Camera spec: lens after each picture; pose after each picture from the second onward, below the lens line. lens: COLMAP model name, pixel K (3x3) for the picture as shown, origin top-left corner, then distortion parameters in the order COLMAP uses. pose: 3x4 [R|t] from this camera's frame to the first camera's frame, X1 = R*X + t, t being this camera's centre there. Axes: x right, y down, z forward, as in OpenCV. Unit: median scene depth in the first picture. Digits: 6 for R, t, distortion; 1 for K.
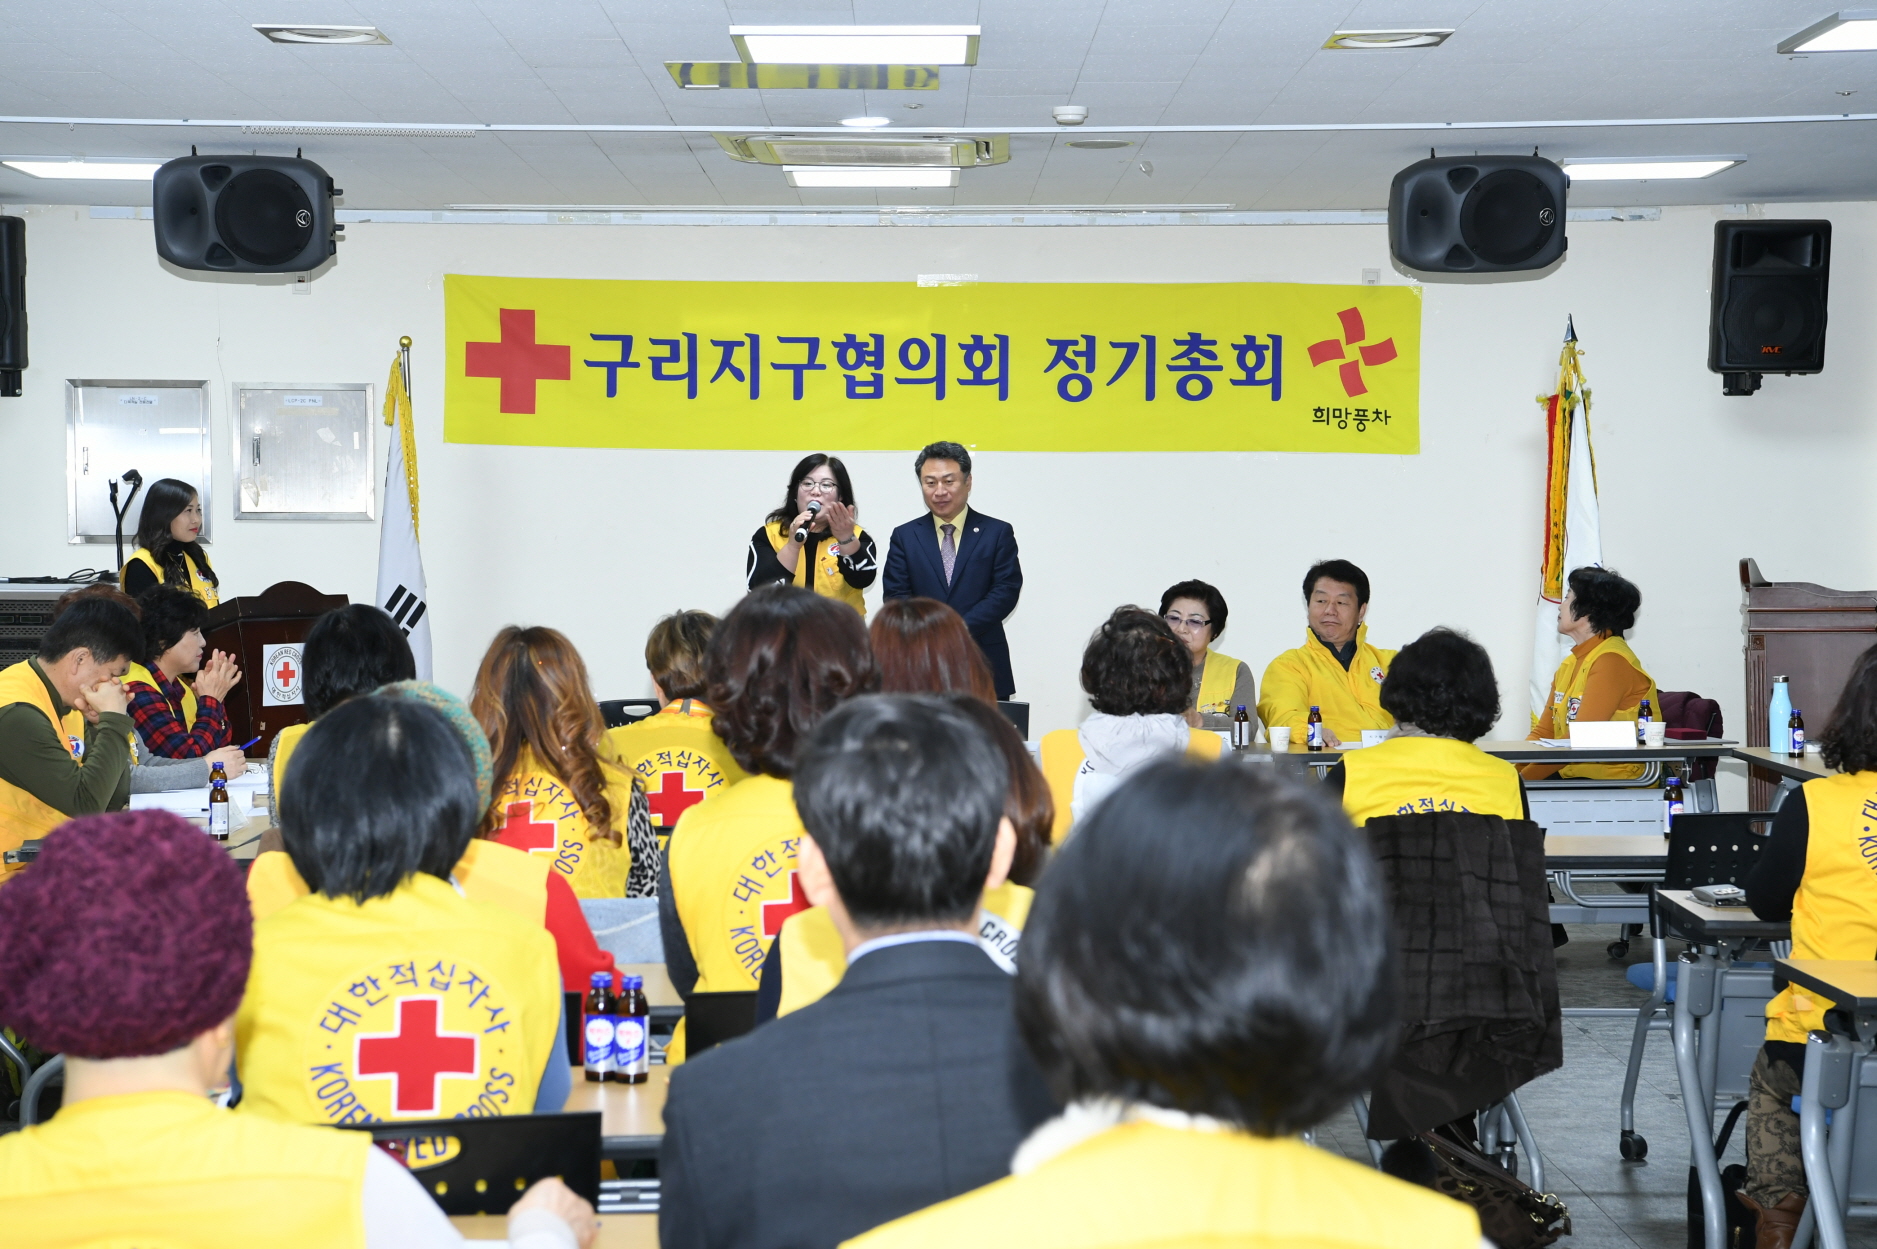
lens RADIAL K [[3513.0, 0, 934.5], [0, 3513.0, 622.7], [0, 0, 1]] dist [0.267630, 0.325508]
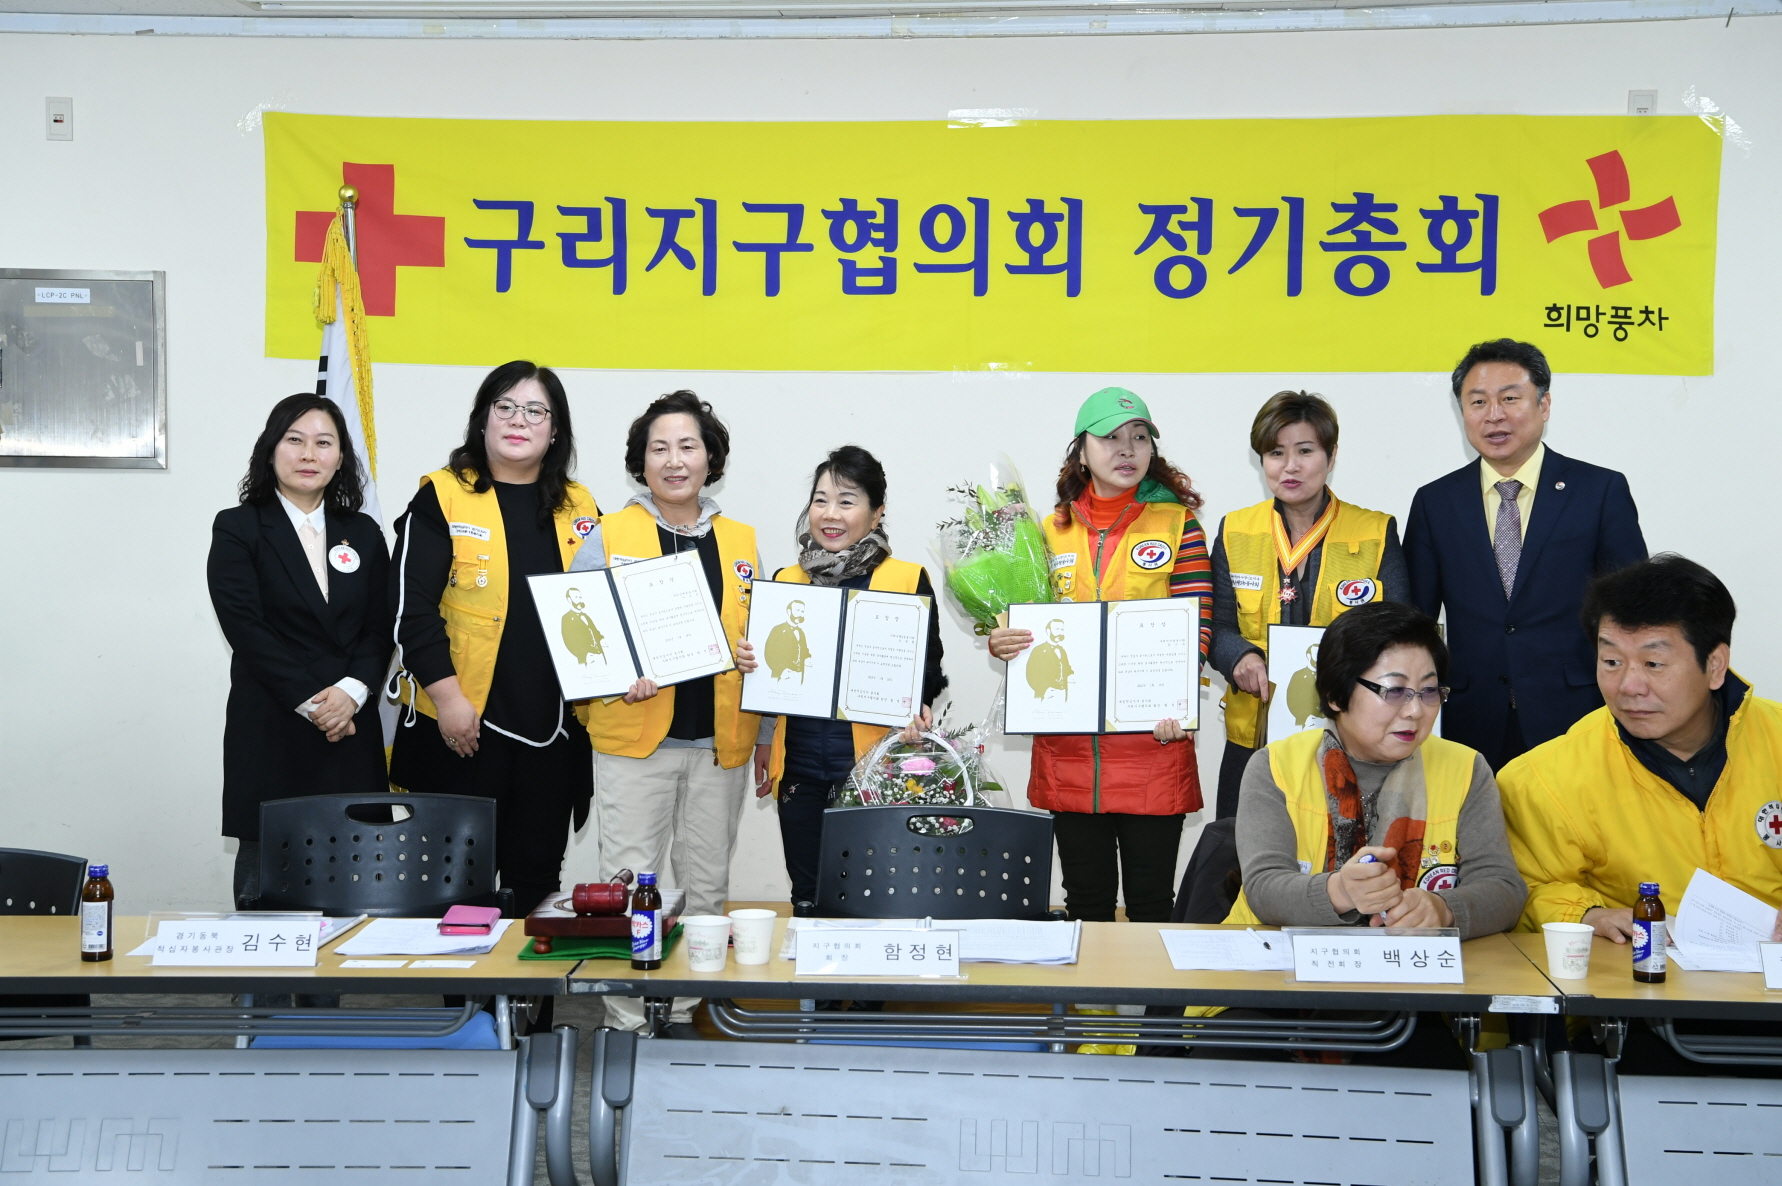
lens RADIAL K [[2581.0, 0, 891.0], [0, 2581.0, 593.0], [0, 0, 1]] dist [0.152859, 0.250178]
pose [[0.995317, 0.009643, -0.096185, 0.033055], [-0.008998, 0.999934, 0.007143, -0.009490], [0.096248, -0.006244, 0.995338, 0.502071]]
